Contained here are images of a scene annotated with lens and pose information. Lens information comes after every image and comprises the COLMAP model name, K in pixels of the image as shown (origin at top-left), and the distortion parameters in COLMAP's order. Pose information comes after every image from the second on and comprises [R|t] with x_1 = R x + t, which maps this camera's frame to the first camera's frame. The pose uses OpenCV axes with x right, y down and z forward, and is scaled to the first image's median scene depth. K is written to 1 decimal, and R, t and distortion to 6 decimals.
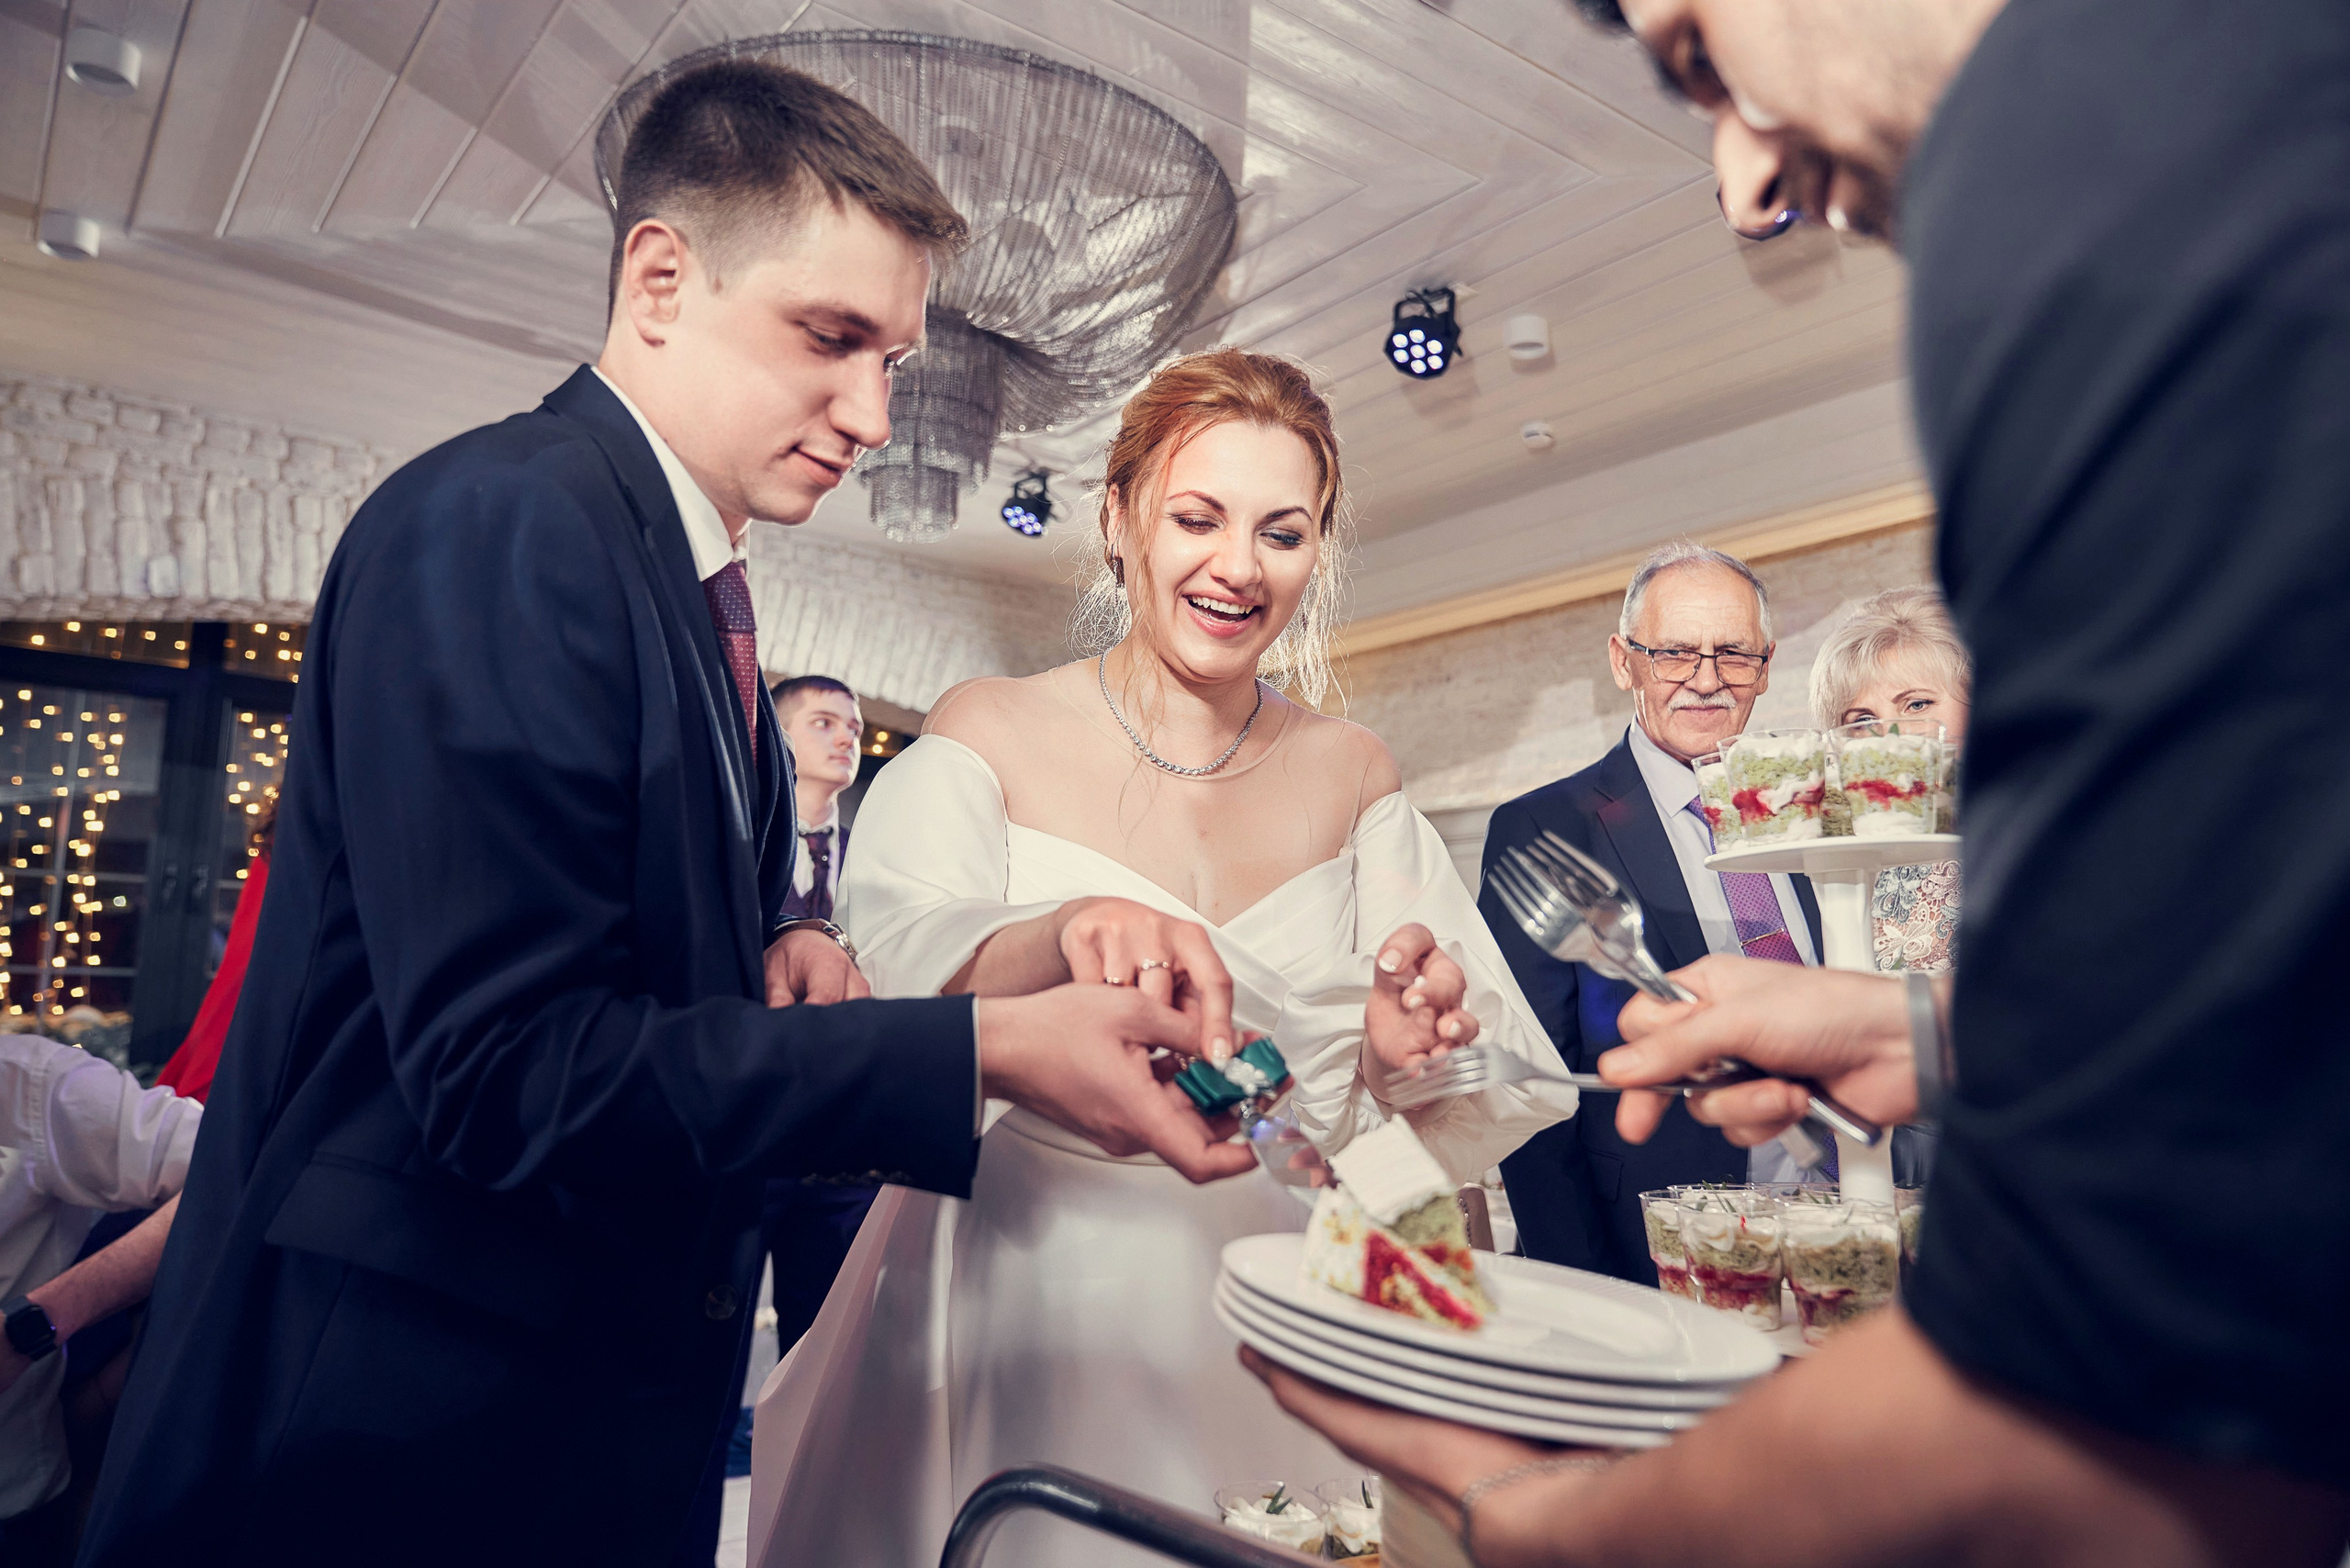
lens RADIAL K [[1613.6, 0, 1166.3], [0, 1613.6, 794.3], [0, 0, 1]] dist [-0.005086, -0.005754]
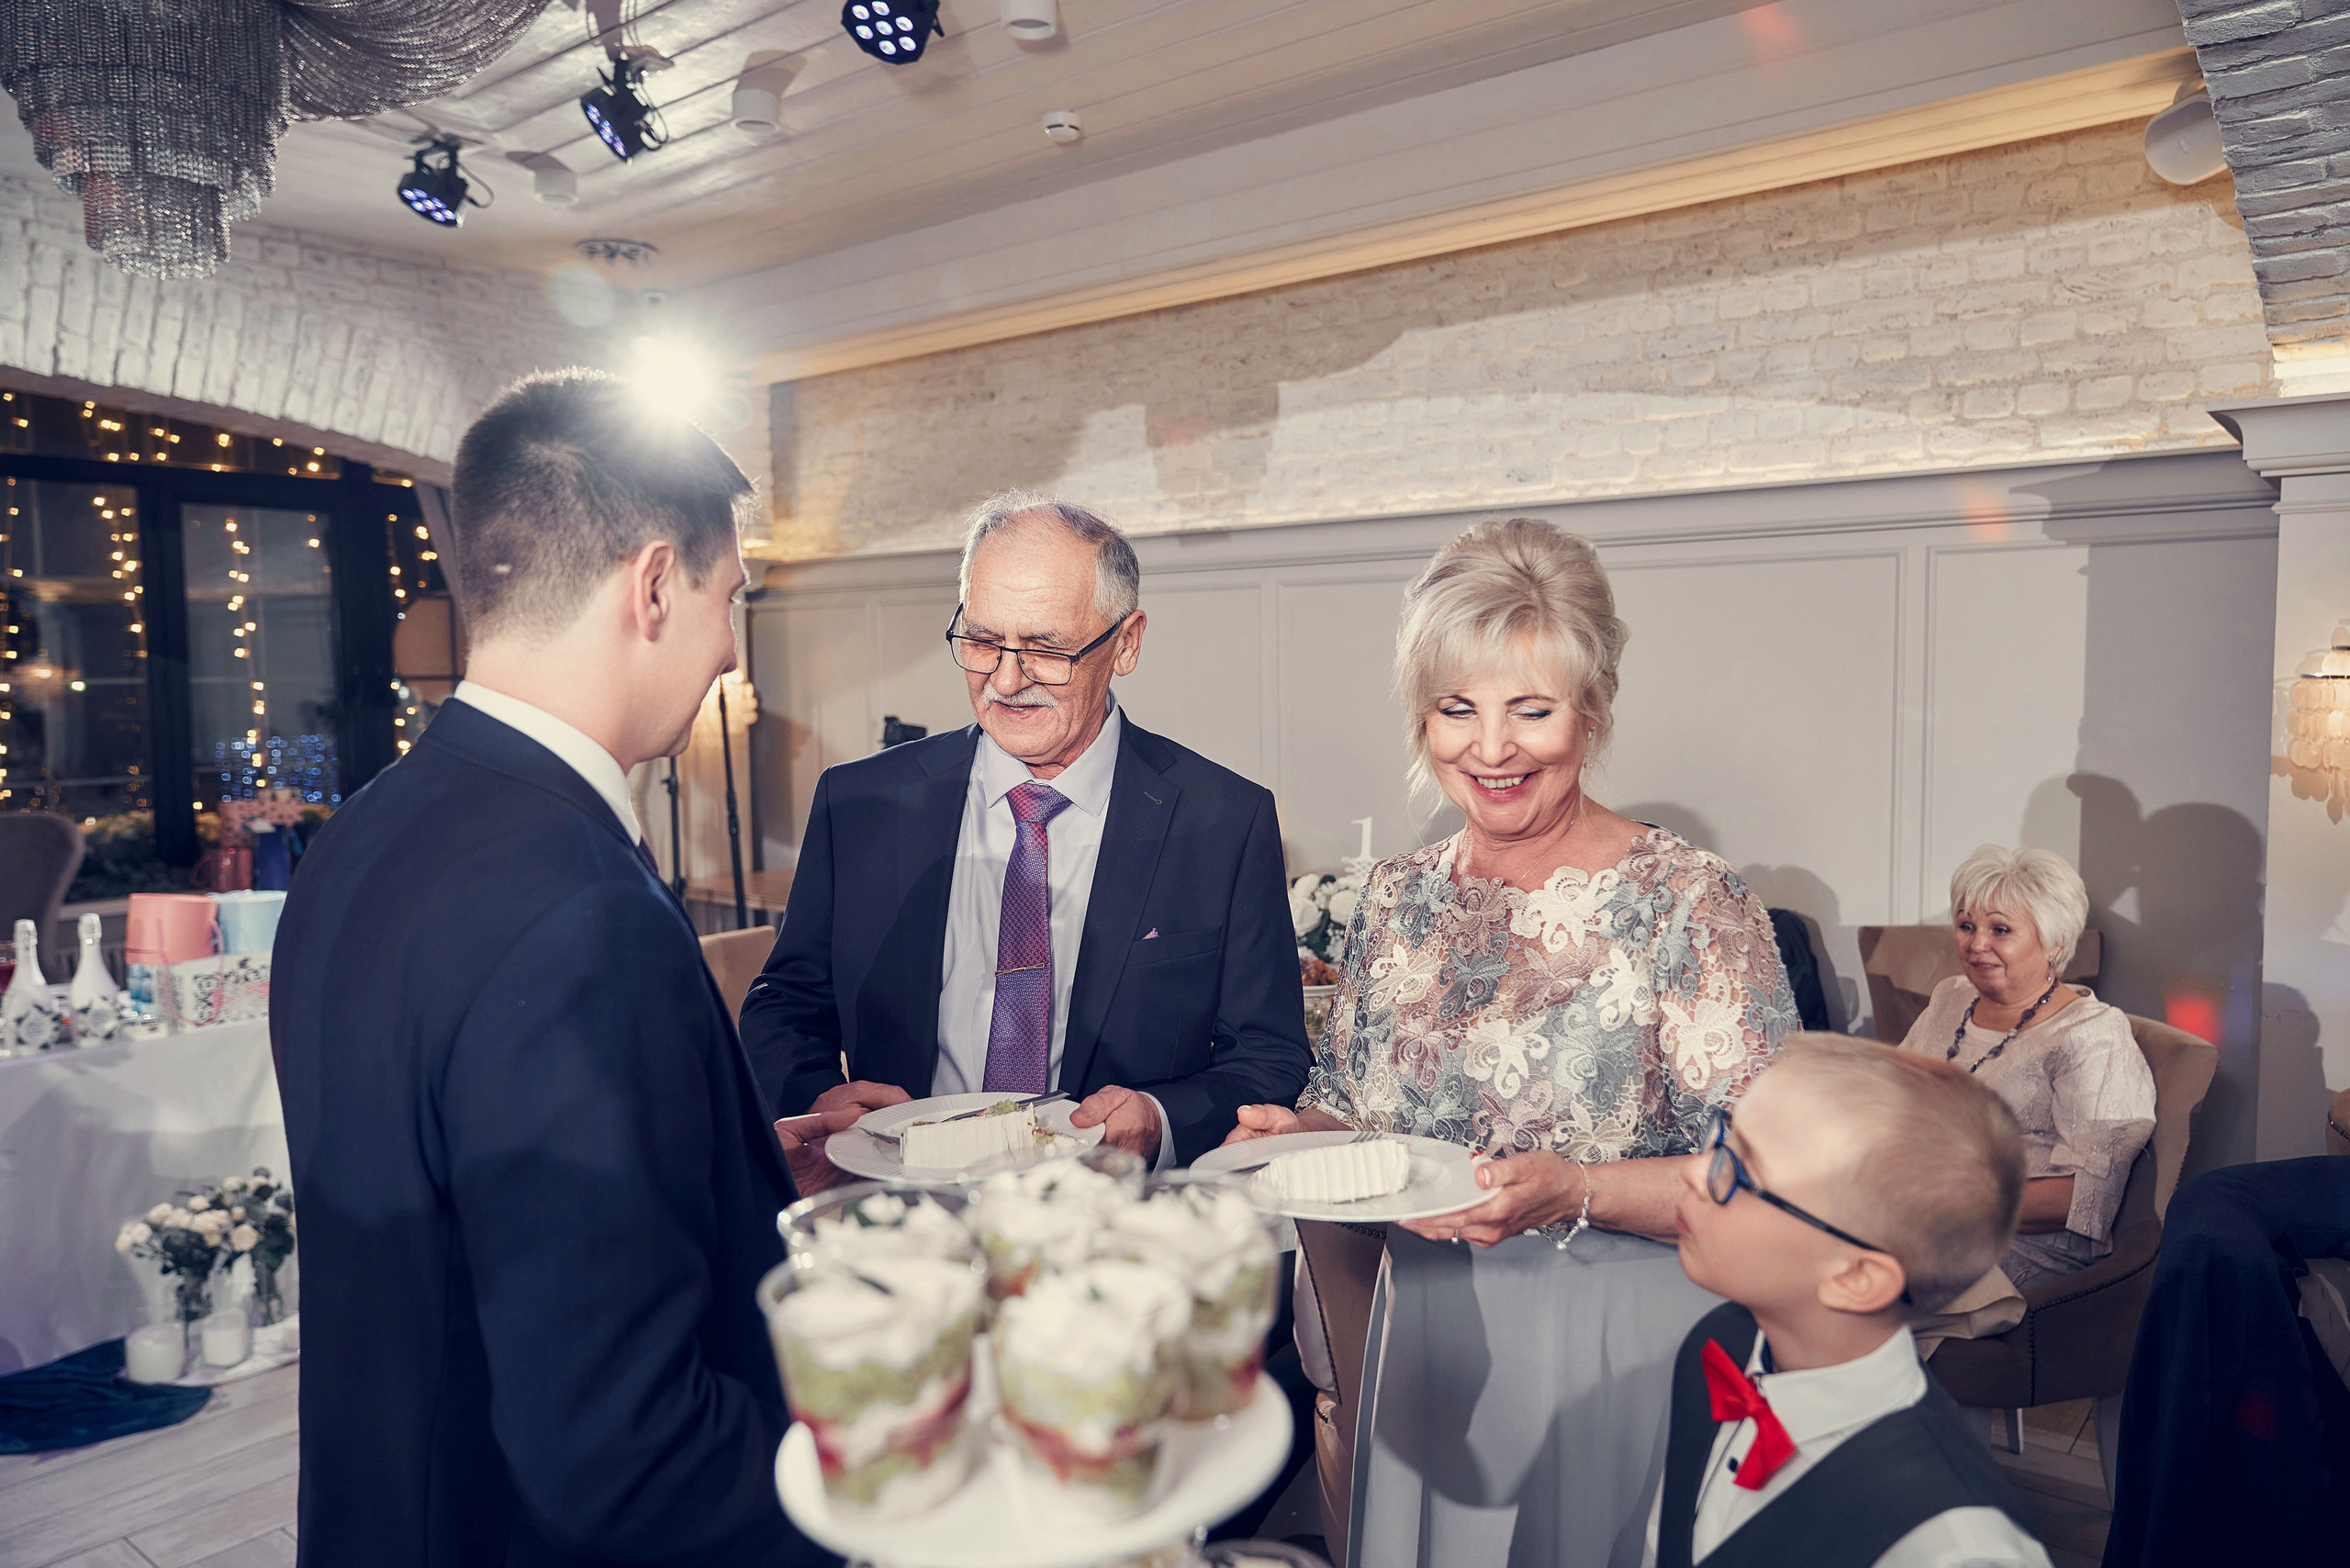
lens RADIAL K [[1632.6, 0, 1186.9], [0, 1632.6, 792.4], [0, 0, 1]] dist [-0.023875, 0.021978]
pose [[0.970811, -0.049255, 0.234735, 0.063400], [-0.001592, 0.977342, 0.211661, -0.052141], [-0.239841, -0.205857, 0.948736, 0.090388]]
